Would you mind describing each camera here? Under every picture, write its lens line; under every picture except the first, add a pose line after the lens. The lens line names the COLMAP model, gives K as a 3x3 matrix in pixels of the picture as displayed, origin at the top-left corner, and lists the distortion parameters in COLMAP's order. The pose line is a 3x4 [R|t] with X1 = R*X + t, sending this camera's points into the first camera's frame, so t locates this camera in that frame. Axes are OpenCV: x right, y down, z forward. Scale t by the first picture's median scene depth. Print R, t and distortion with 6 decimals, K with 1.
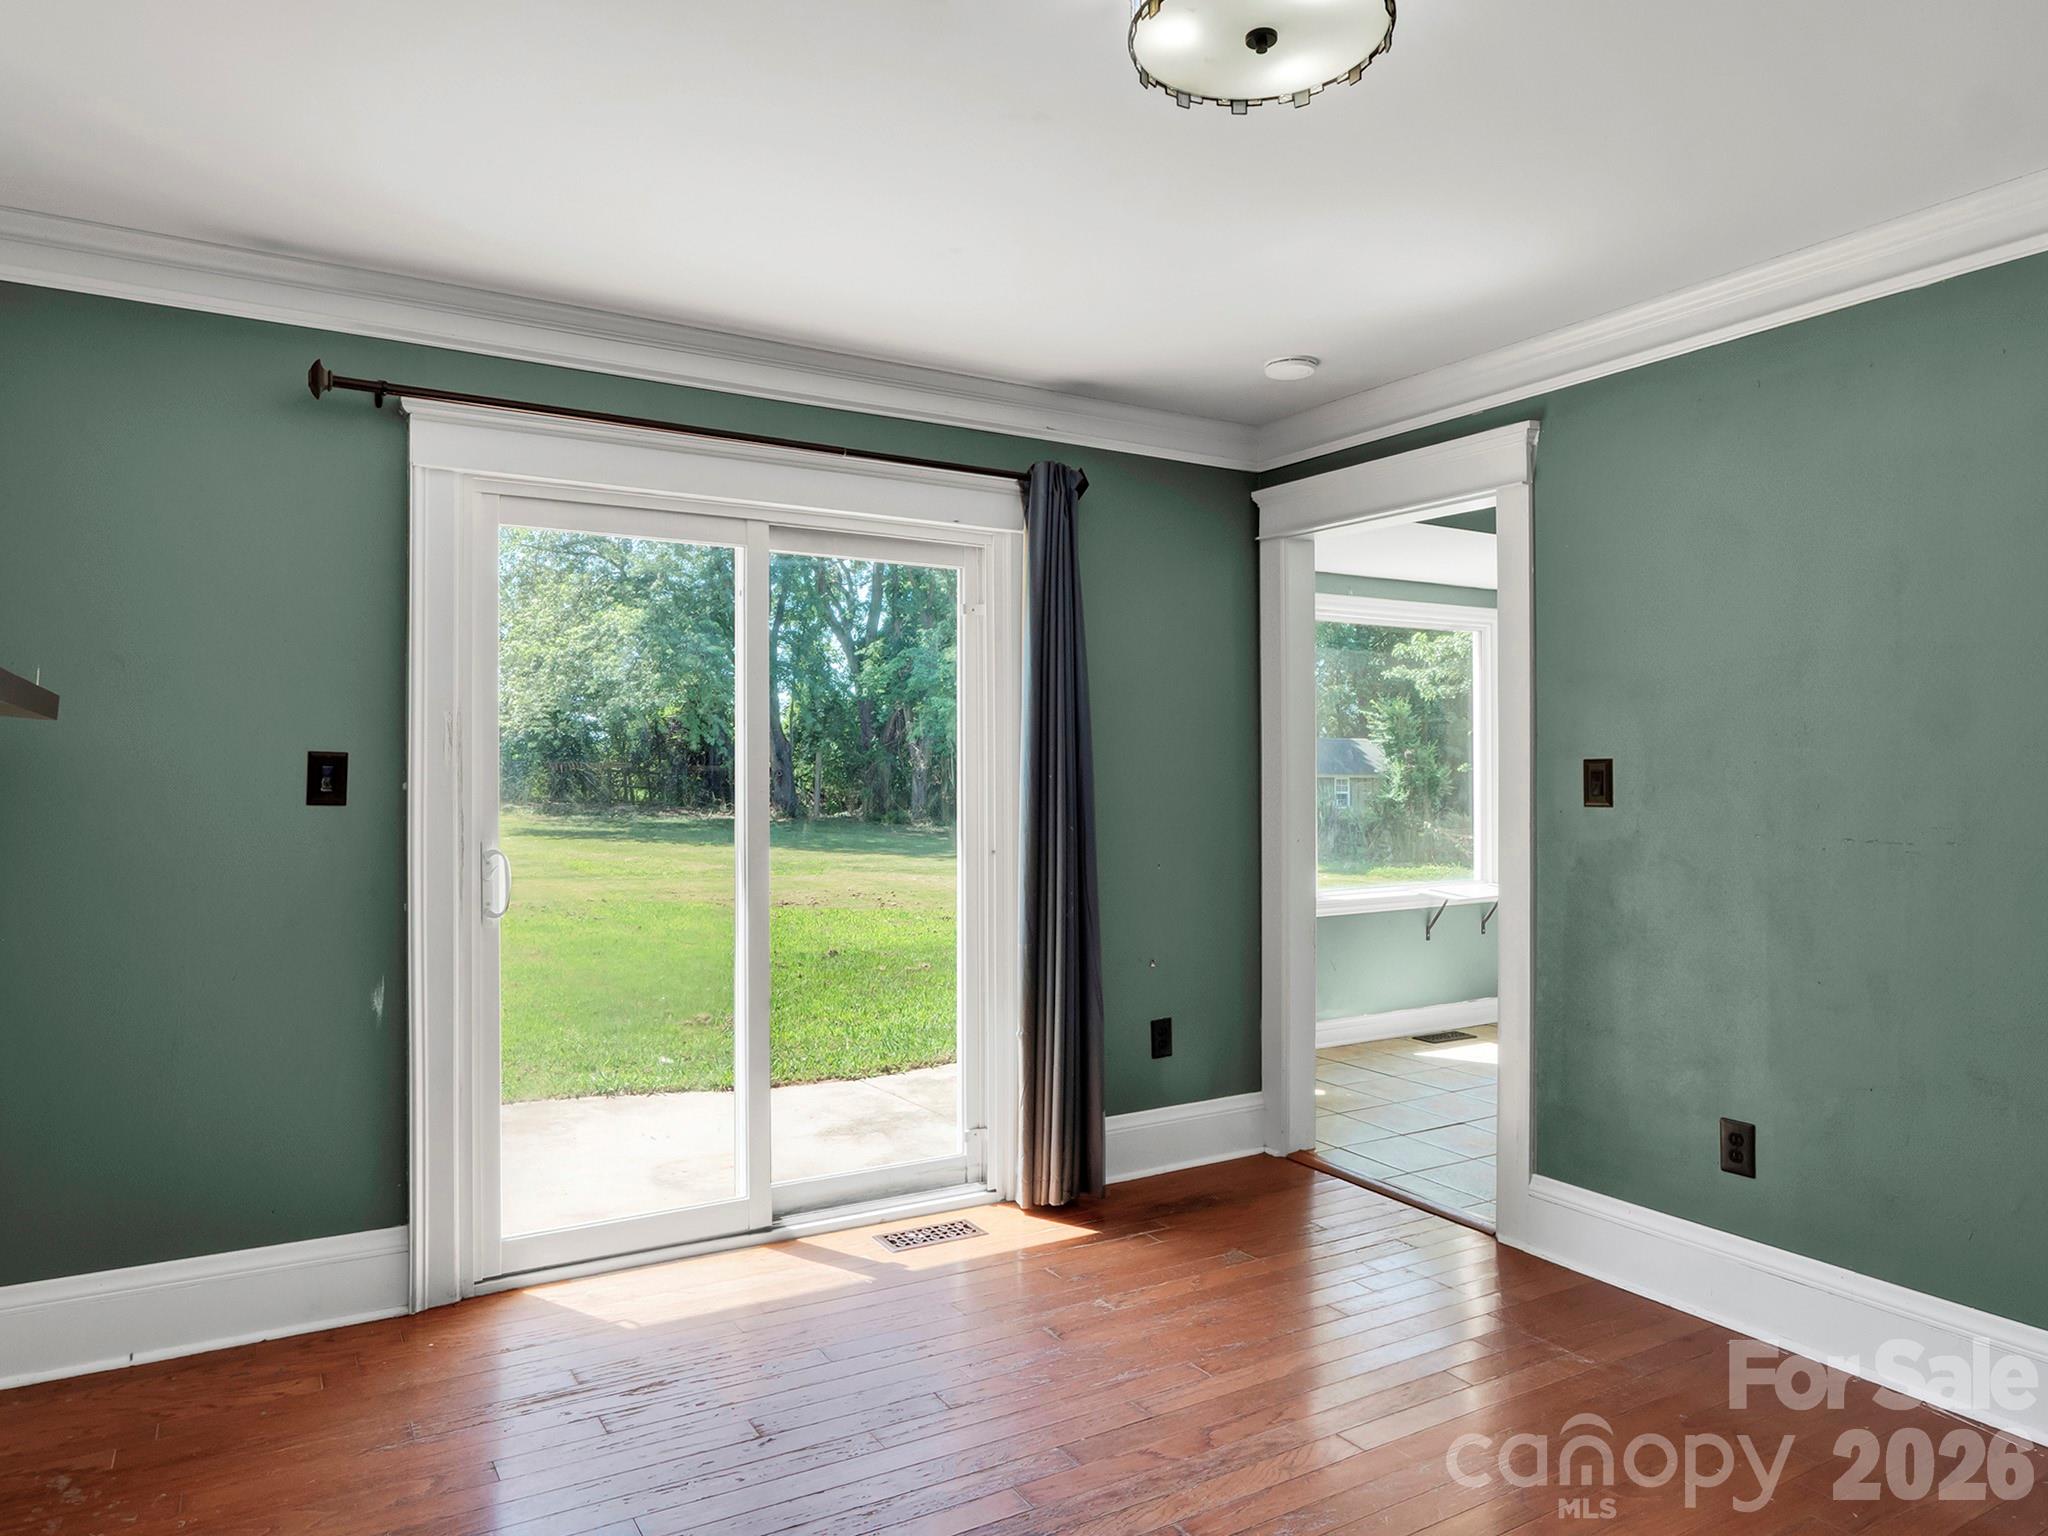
lens RADIAL K [[1235.2, 0, 1019.4], [0, 1235.2, 760.4], [0, 0, 1]] dist [-0.017383, 0.000581]
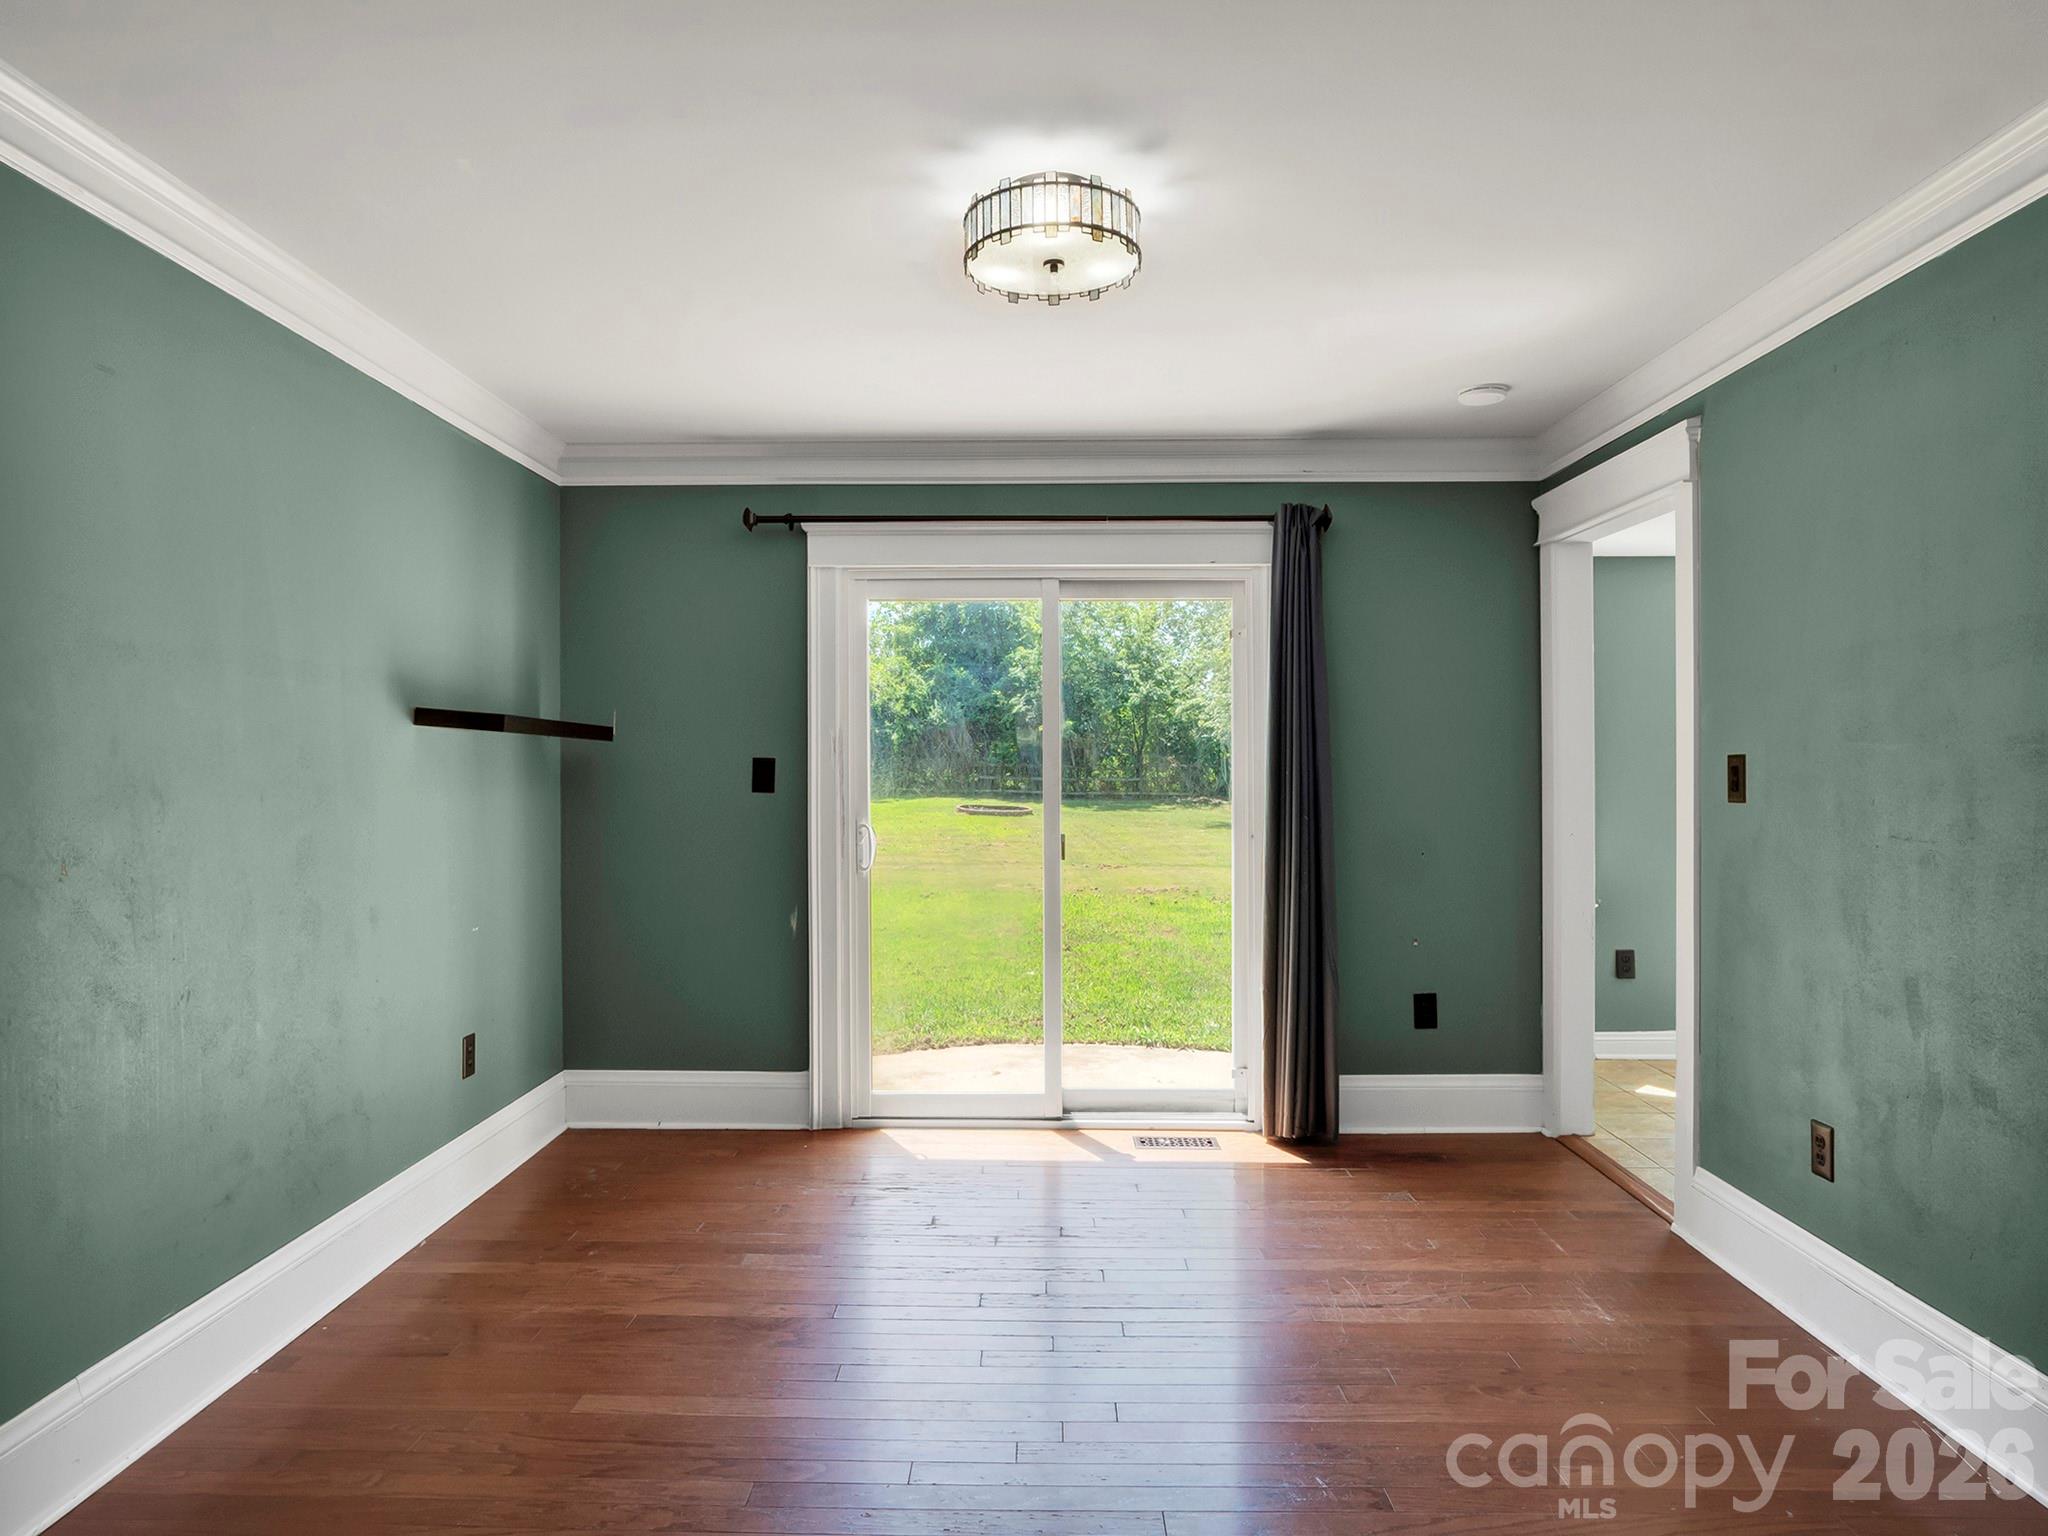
lens RADIAL K [[1189.7, 0, 1024.0], [0, 1189.7, 768.0], [0, 0, 1]] dist [-0.007671, 0.000231]
pose [[0.863372, -0.004266, -0.504549, 0.405530], [0.008209, 0.999951, 0.005592, -0.000301], [0.504501, -0.008969, 0.863365, -0.109020]]
